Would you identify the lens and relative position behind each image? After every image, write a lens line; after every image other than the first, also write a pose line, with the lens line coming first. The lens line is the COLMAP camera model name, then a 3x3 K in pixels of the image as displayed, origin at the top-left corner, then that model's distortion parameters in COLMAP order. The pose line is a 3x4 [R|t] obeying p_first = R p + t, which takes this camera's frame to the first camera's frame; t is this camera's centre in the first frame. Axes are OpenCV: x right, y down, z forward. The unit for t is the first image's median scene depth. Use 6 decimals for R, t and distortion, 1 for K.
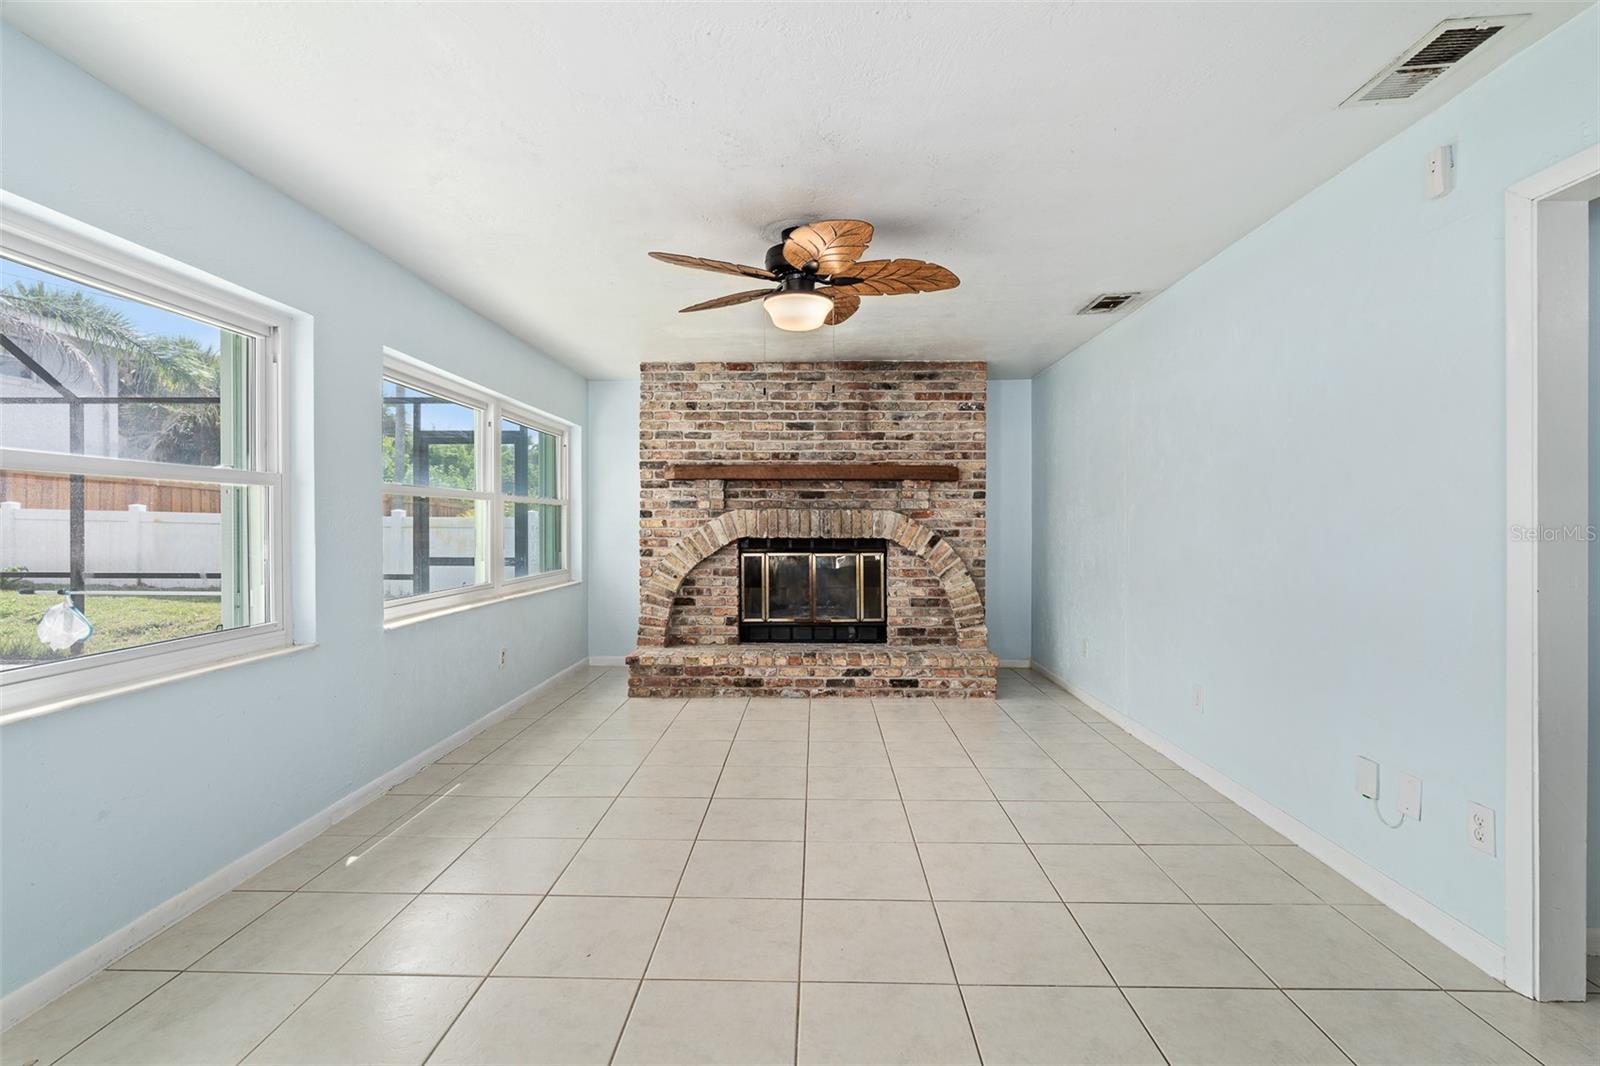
lens RADIAL K [[722.2, 0, 799.4], [0, 722.2, 521.8], [0, 0, 1]] dist [-0.002562, 0.001315]
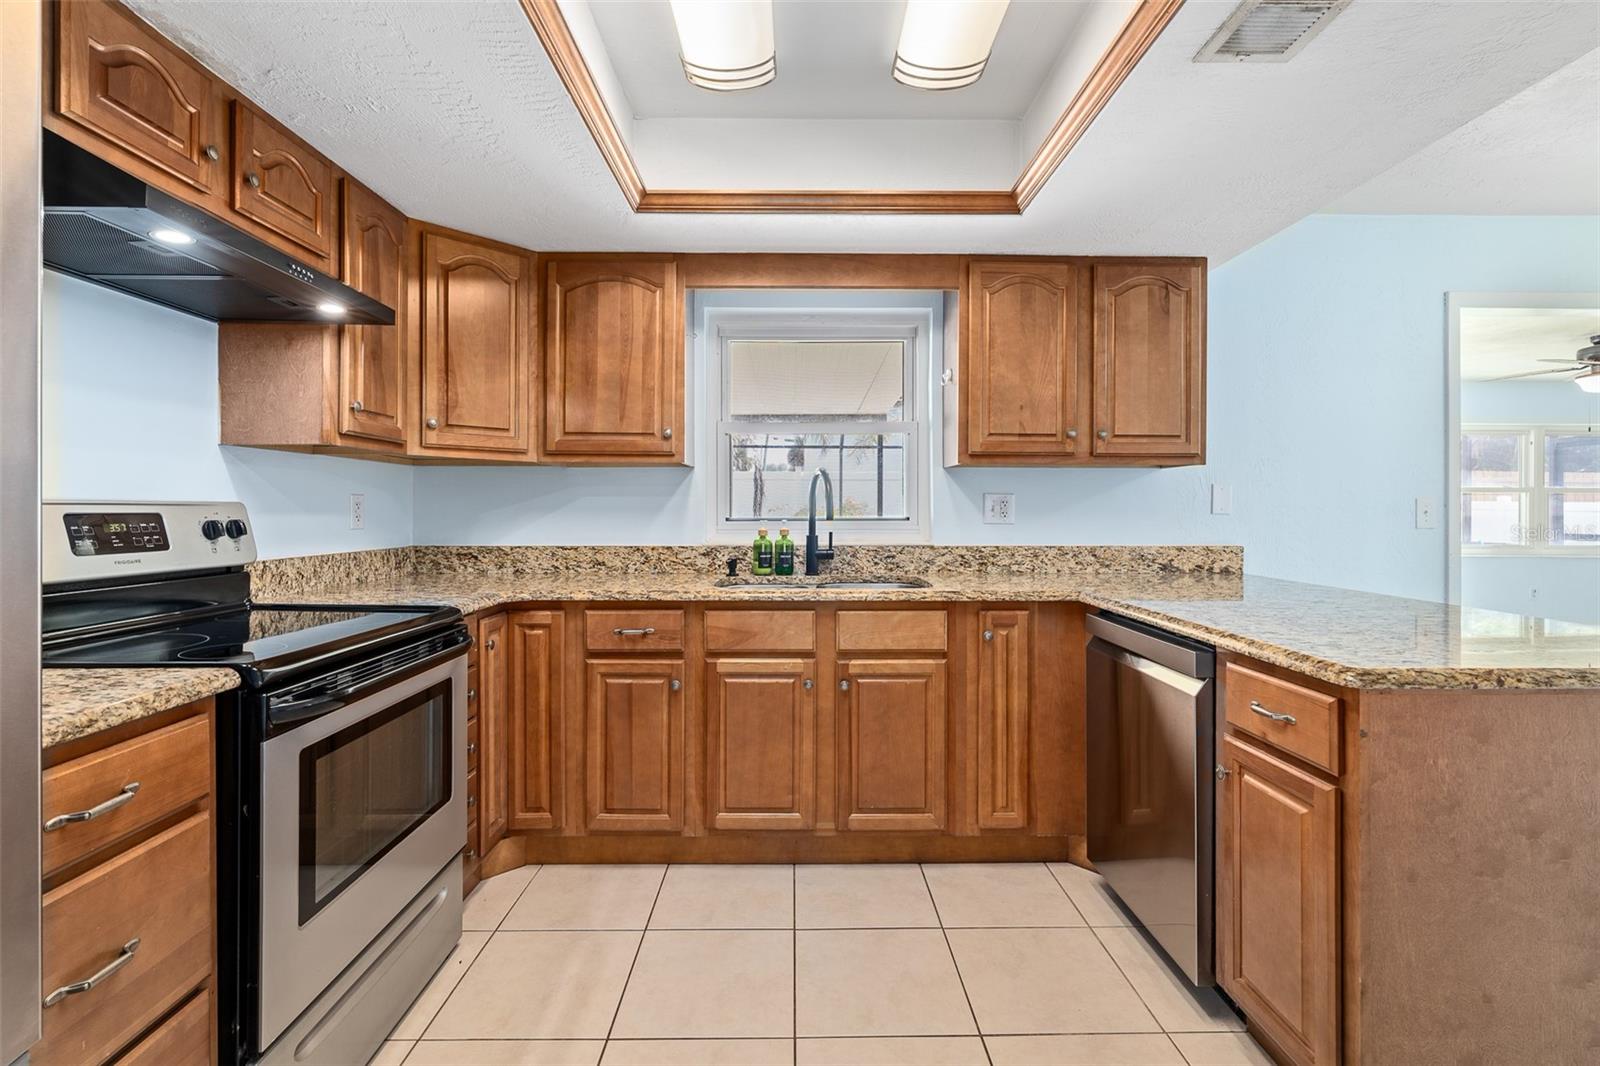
lens RADIAL K [[727.9, 0, 803.5], [0, 727.9, 507.0], [0, 0, 1]] dist [-0.002135, 0.000518]
pose [[0.039123, -0.002324, -0.999232, 0.926829], [0.000226, 0.999997, -0.002317, 0.005239], [0.999234, -0.000135, 0.039123, -0.549585]]
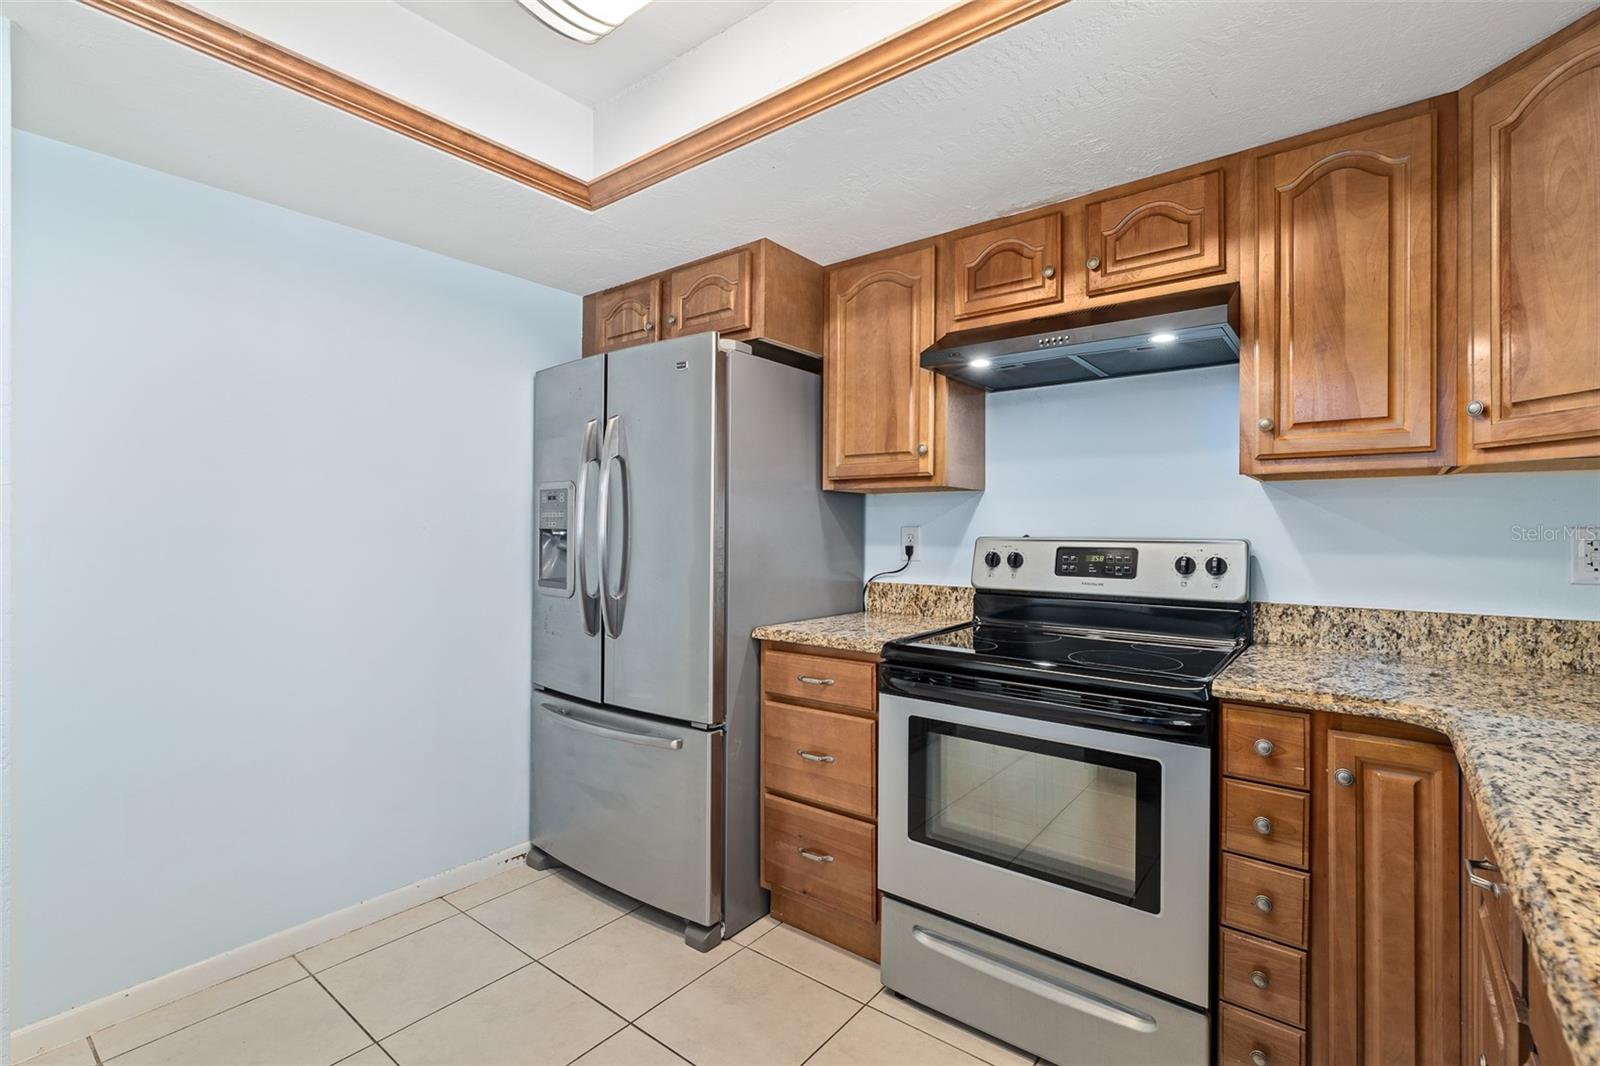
lens RADIAL K [[723.7, 0, 805.4], [0, 723.7, 528.7], [0, 0, 1]] dist [0.000712, 0.000257]
pose [[-0.804313, -0.001897, 0.594203, 0.500360], [-0.004712, 0.999984, -0.003186, -0.001590], [-0.594187, -0.005362, -0.804309, -0.396320]]
